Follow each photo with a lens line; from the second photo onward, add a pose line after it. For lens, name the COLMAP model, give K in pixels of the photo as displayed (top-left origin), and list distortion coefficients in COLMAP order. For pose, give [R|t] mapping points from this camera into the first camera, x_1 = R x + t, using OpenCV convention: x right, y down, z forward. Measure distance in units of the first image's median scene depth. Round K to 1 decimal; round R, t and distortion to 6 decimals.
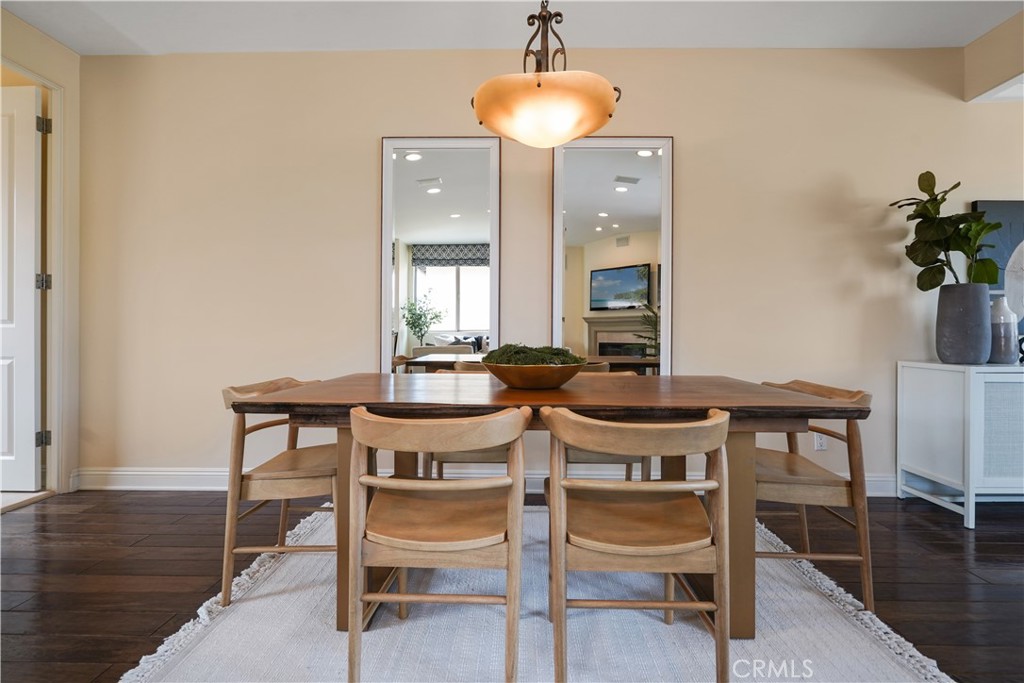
lens RADIAL K [[474.2, 0, 510.3], [0, 474.2, 330.8], [0, 0, 1]] dist [-0.000534, 0.000210]
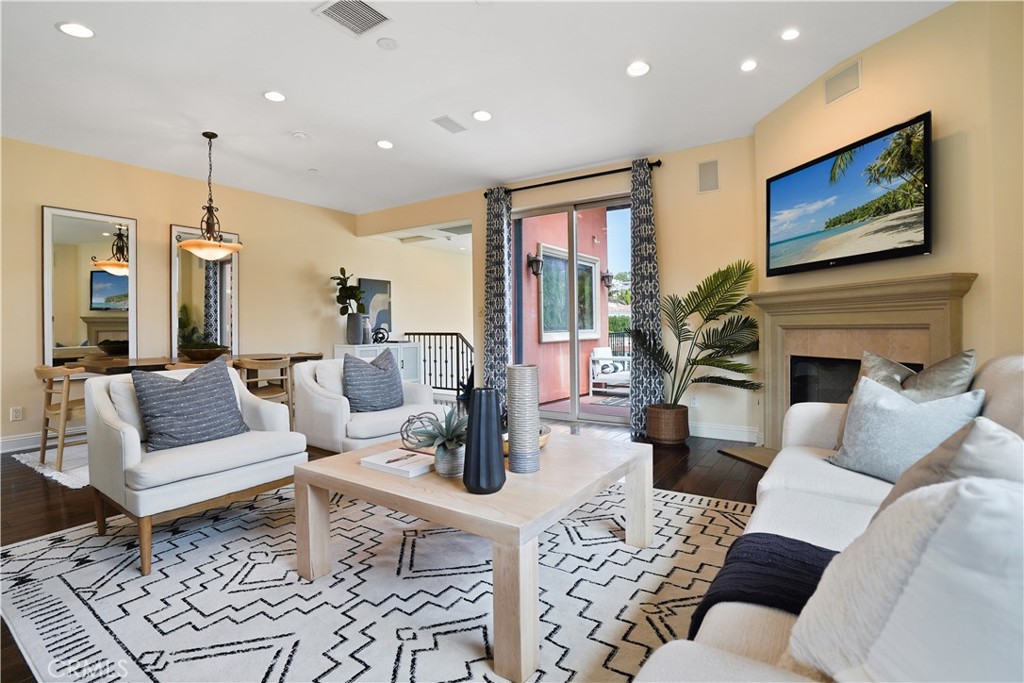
lens RADIAL K [[488.0, 0, 512.0], [0, 488.0, 322.8], [0, 0, 1]] dist [-0.038112, 0.012168]
pose [[0.529027, -0.000314, 0.848605, -0.786128], [0.004641, 0.999986, -0.002523, -0.035037], [-0.848592, 0.005273, 0.529021, -1.062568]]
